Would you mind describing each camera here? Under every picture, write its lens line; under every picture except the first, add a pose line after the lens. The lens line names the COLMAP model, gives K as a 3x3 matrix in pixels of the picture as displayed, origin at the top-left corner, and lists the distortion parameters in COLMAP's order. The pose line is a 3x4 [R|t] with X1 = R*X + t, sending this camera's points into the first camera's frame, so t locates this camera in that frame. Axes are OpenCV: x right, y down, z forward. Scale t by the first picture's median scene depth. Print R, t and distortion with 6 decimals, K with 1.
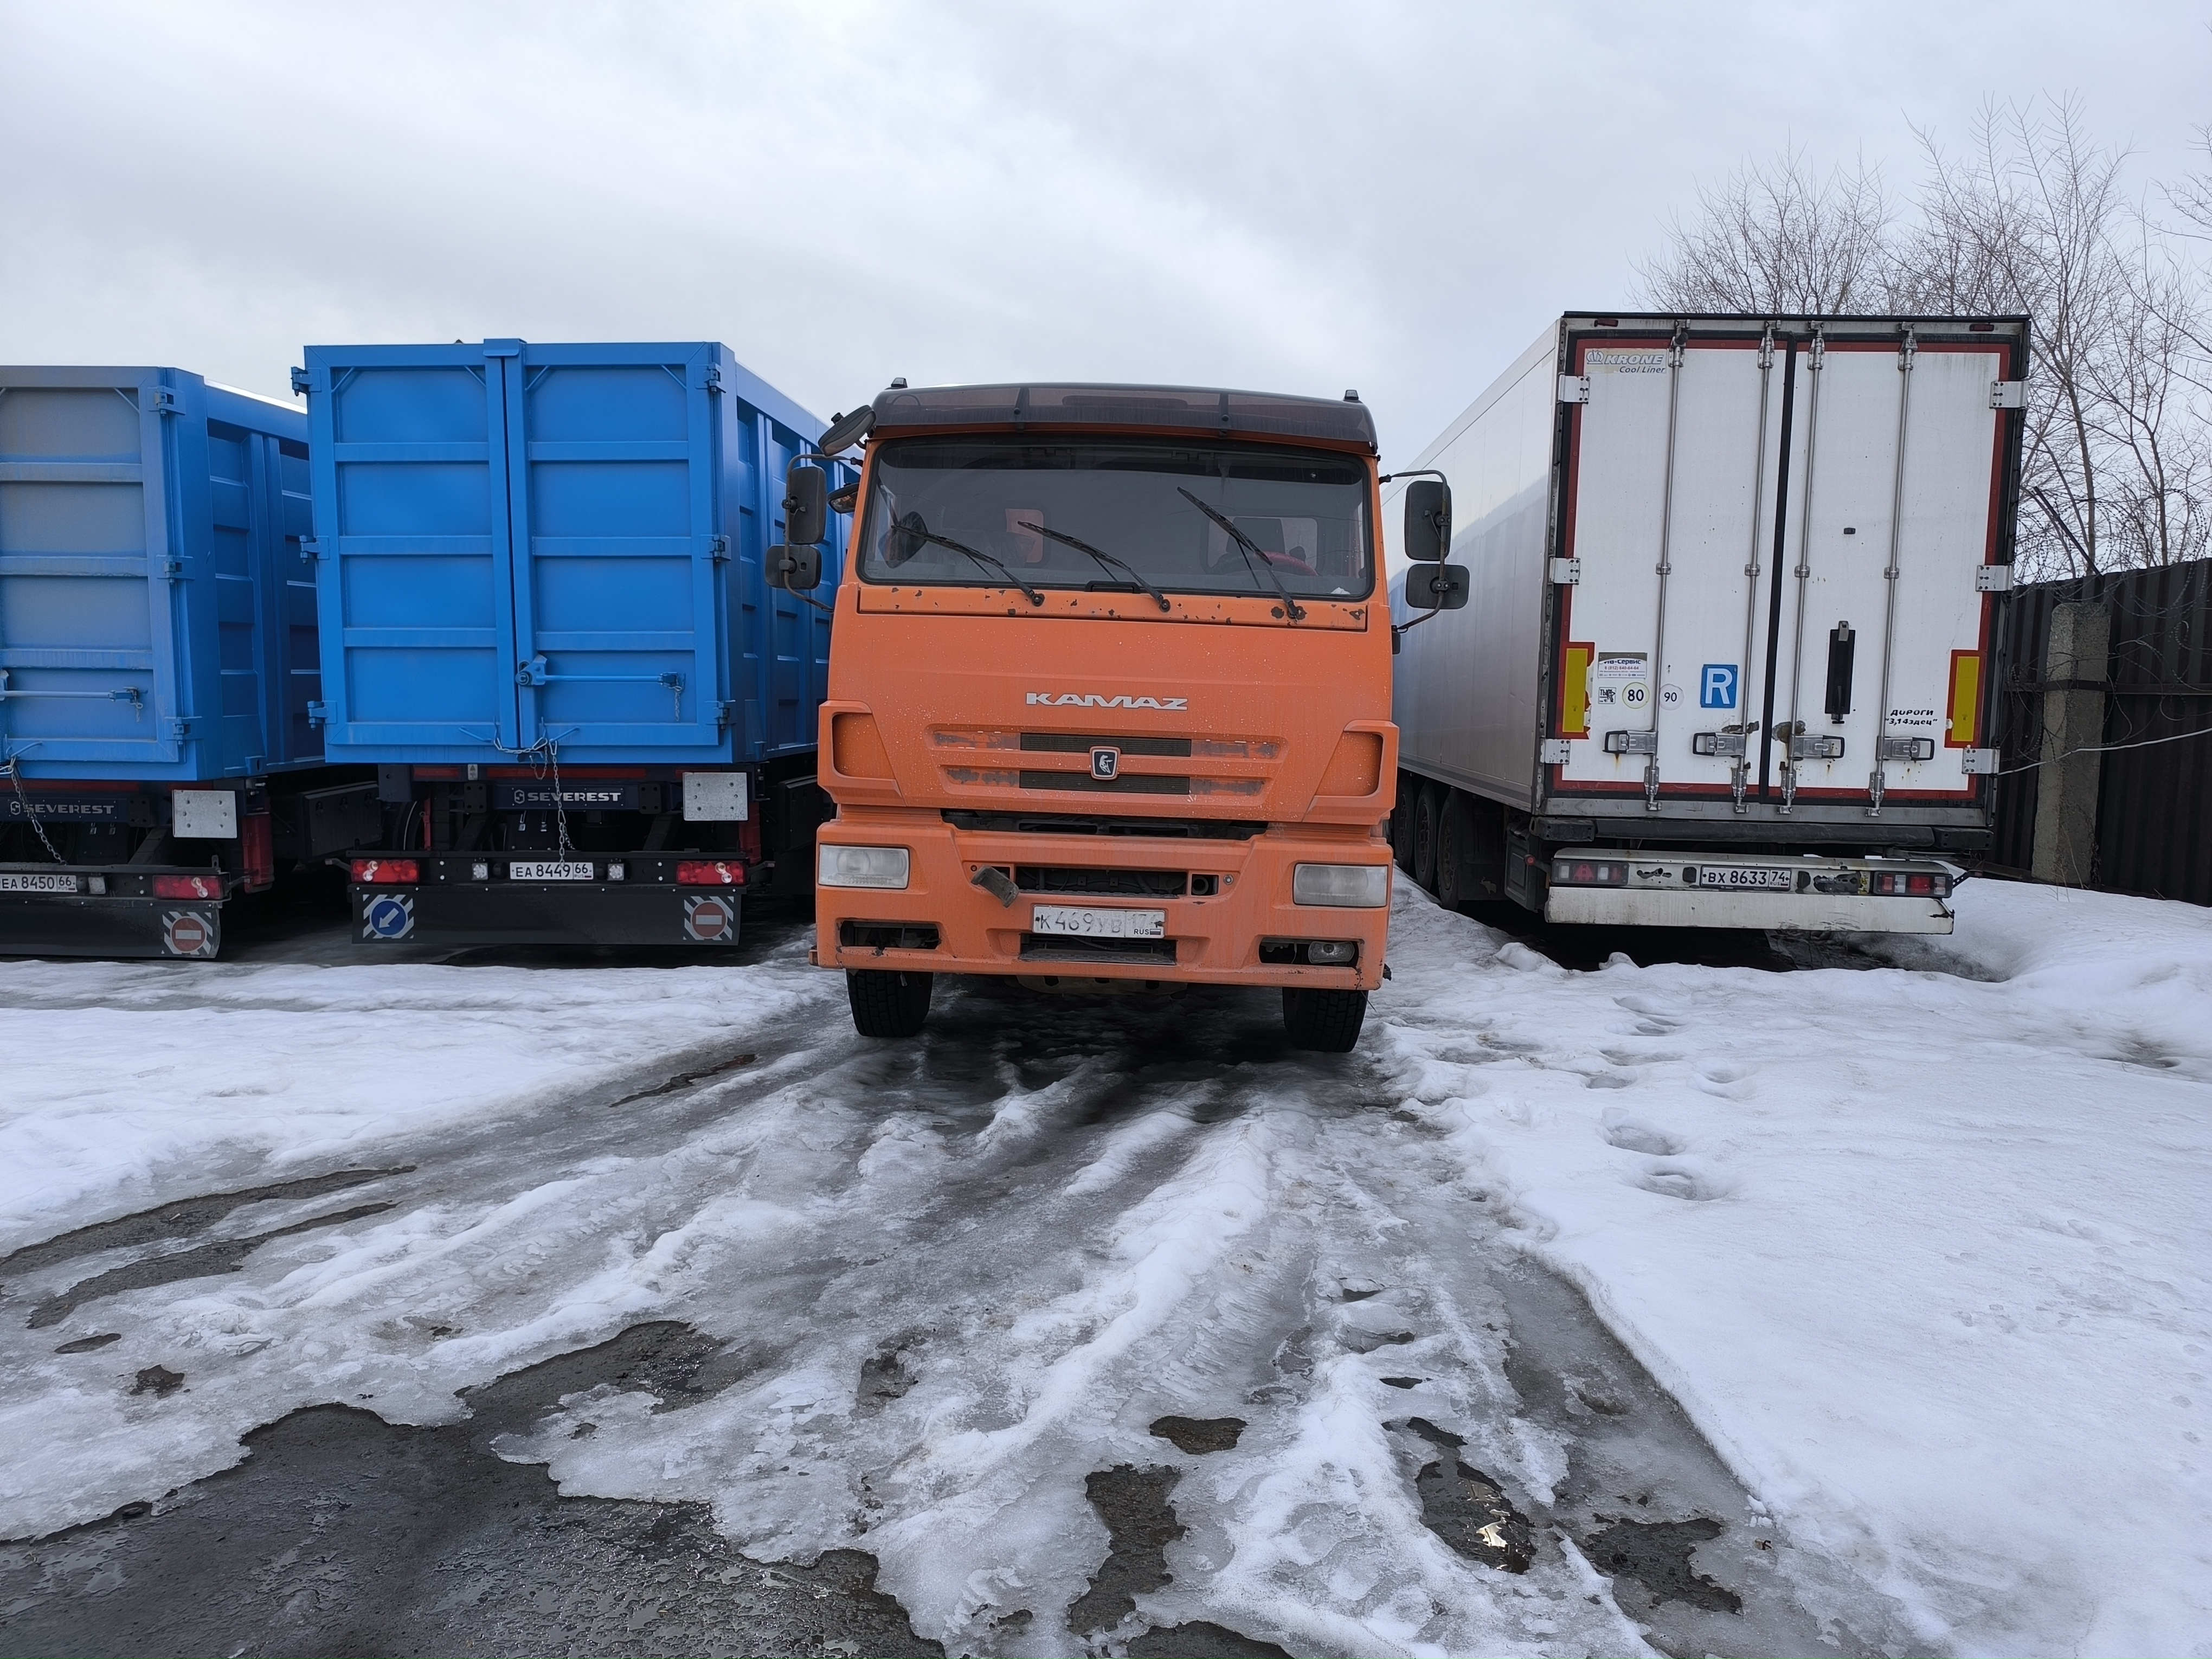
lens RADIAL K [[1508.8, 0, 1116.7], [0, 1508.8, 836.2], [0, 0, 1]] dist [0.023993, -0.028884]
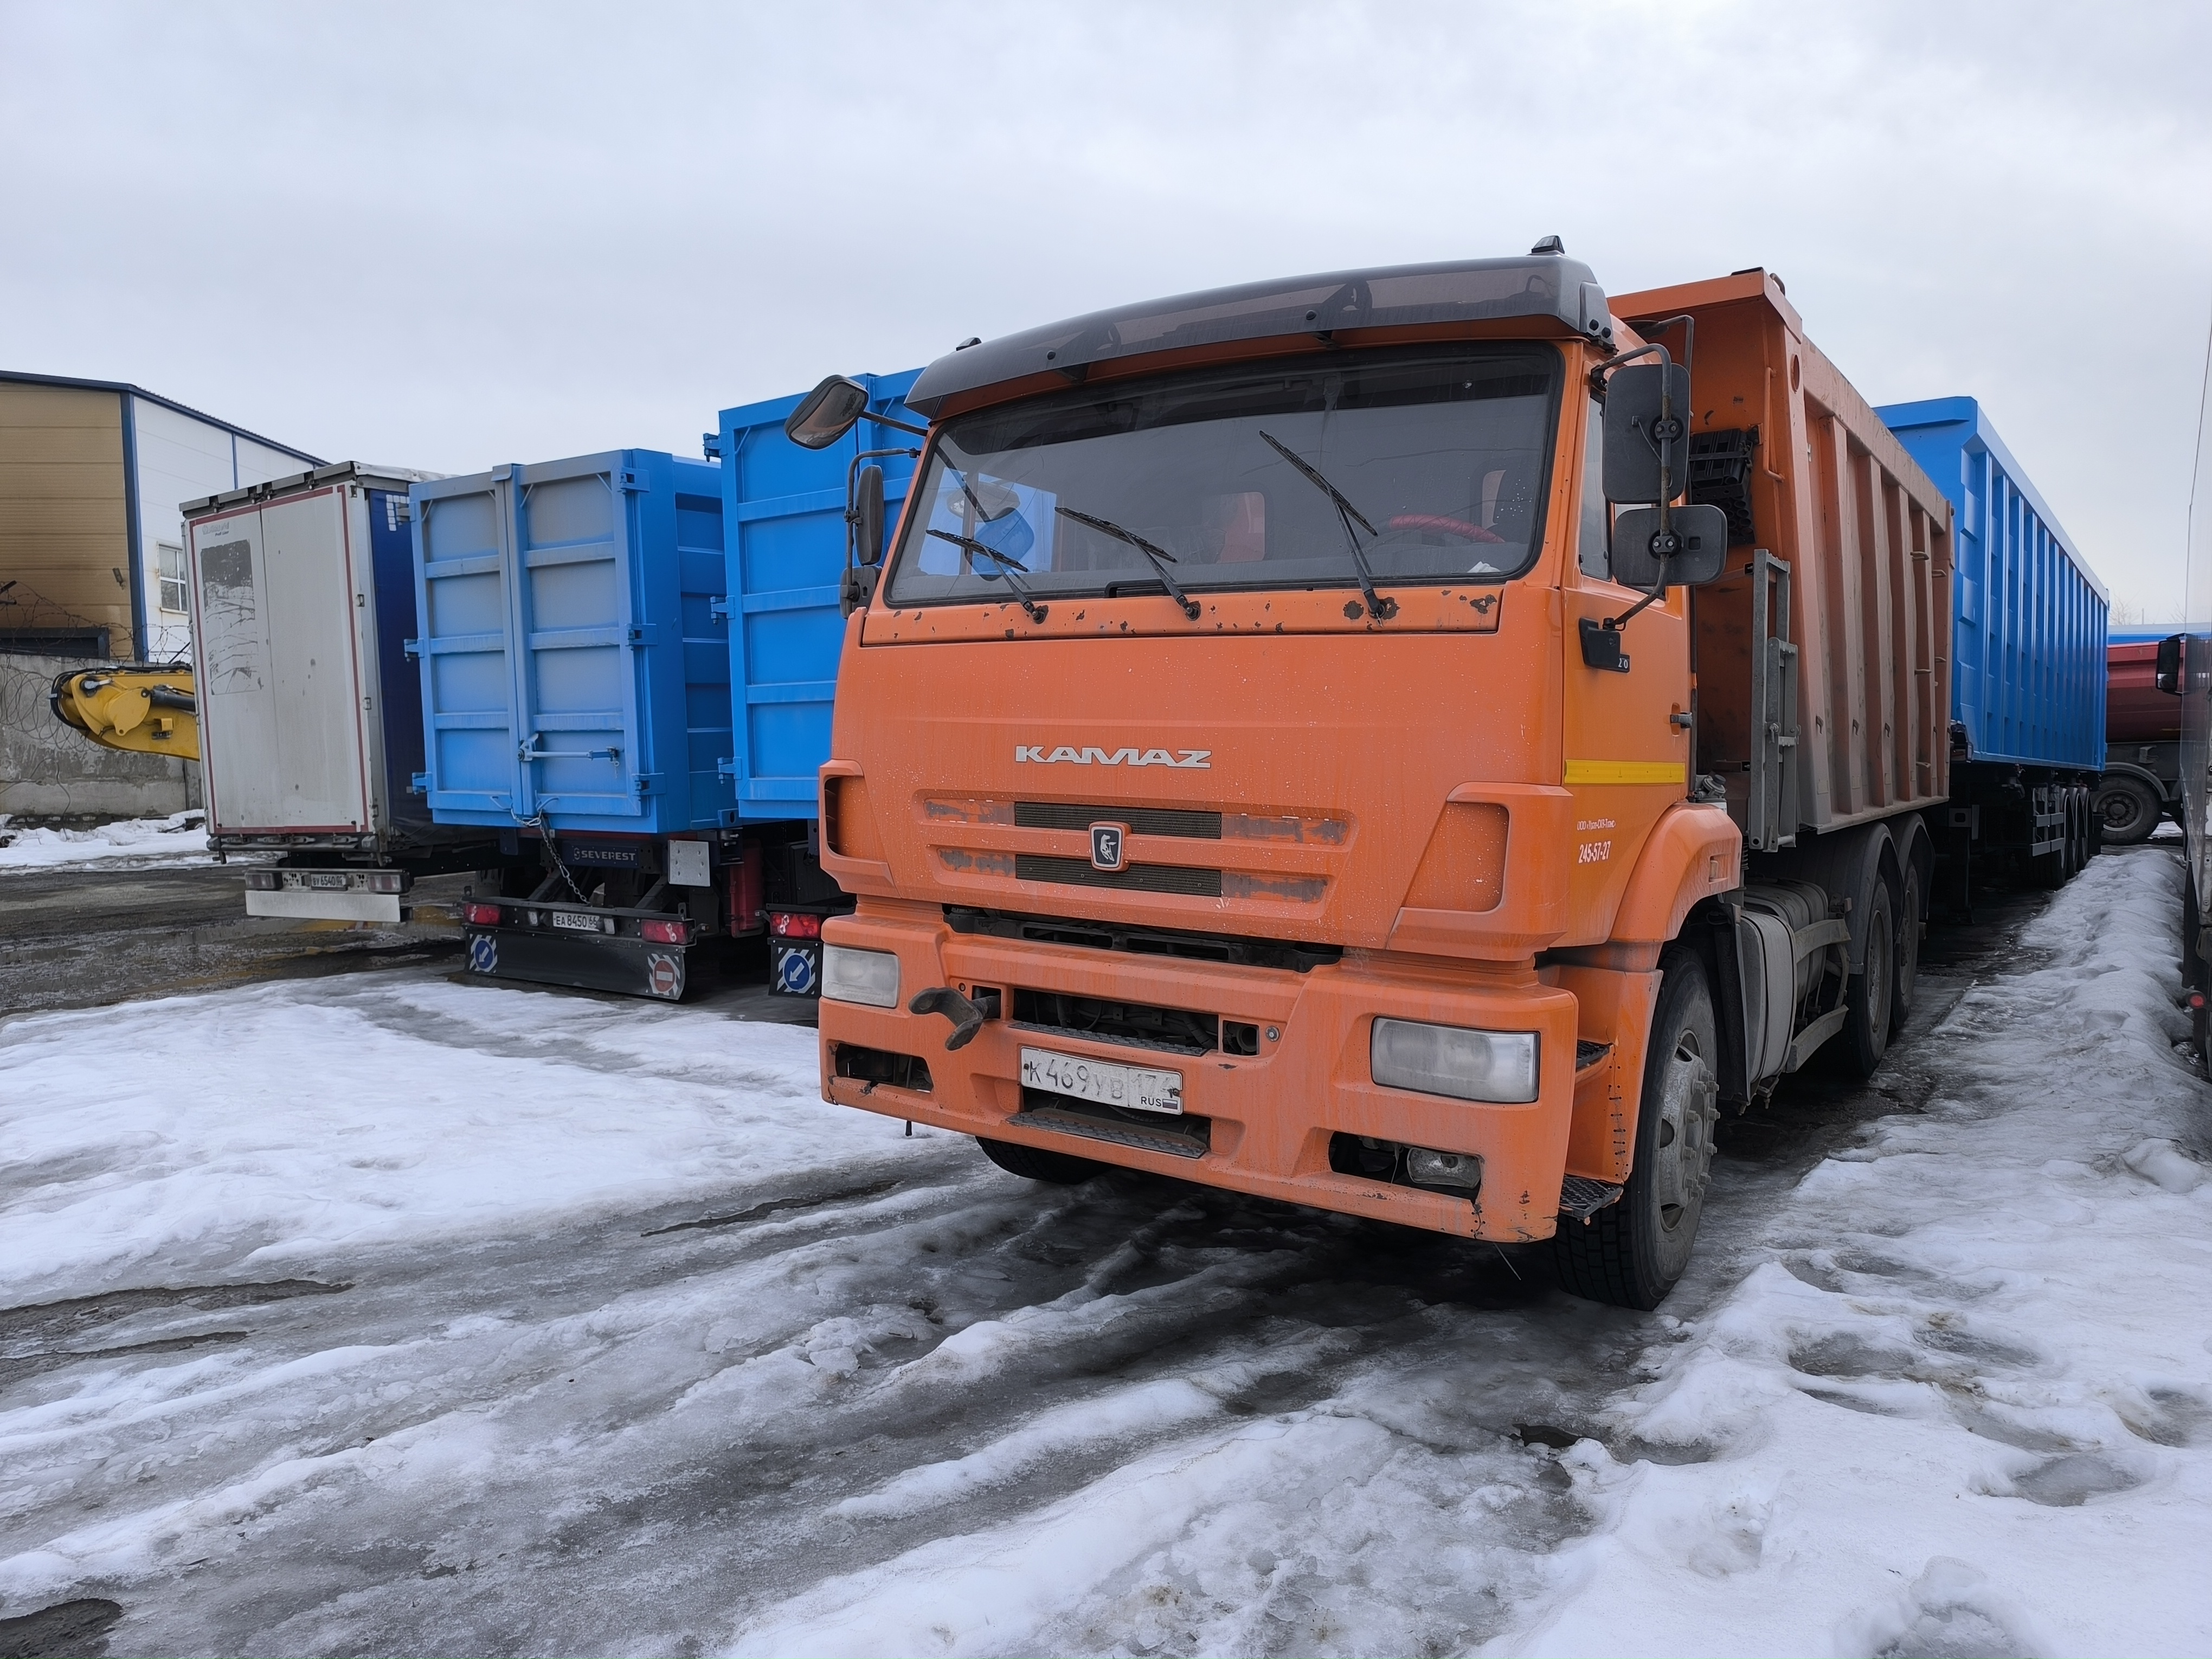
lens RADIAL K [[1508.8, 0, 1107.7], [0, 1508.8, 828.3], [0, 0, 1]] dist [0.023993, -0.028884]
pose [[0.846102, 0.012694, -0.532870, 0.351341], [-0.027397, 0.999431, -0.019693, -0.043119], [0.532317, 0.031262, 0.845968, 0.420093]]
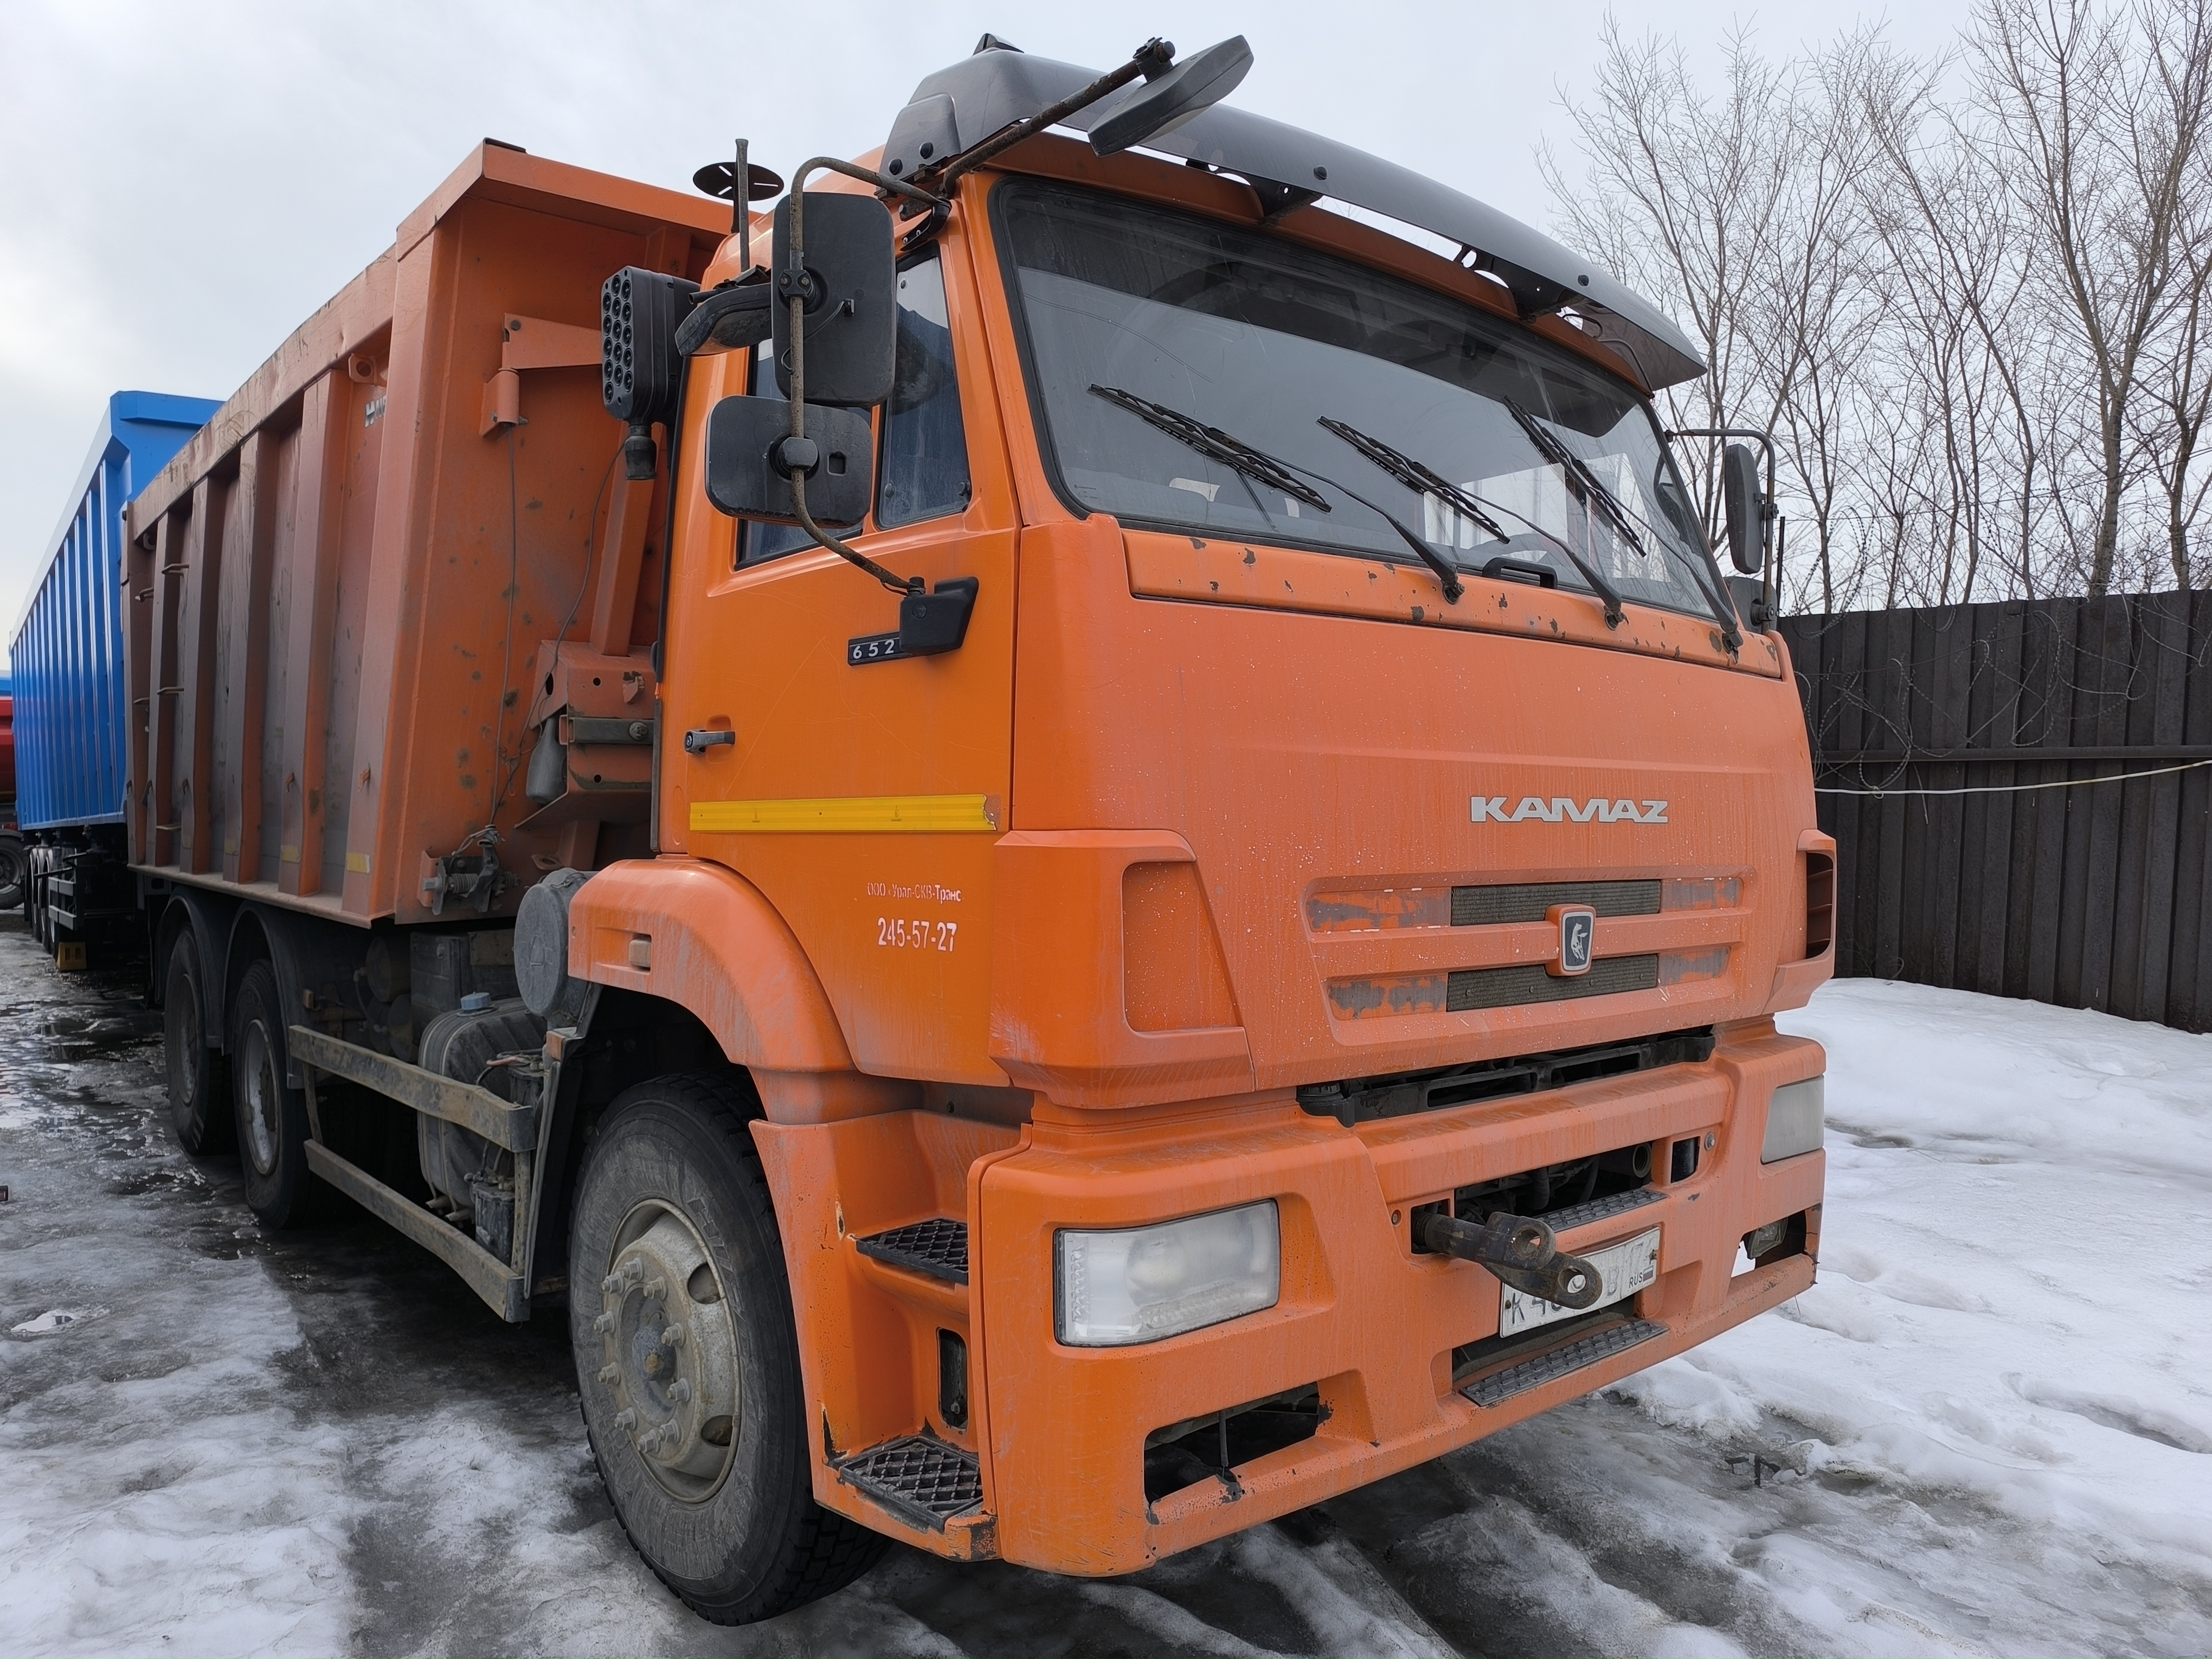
lens RADIAL K [[1508.8, 0, 1087.9], [0, 1508.8, 827.2], [0, 0, 1]] dist [0.023993, -0.028884]
pose [[0.749618, -0.036811, 0.660847, -0.431354], [0.067766, 0.997474, -0.021307, -0.083515], [-0.658393, 0.060755, 0.750218, 0.735516]]
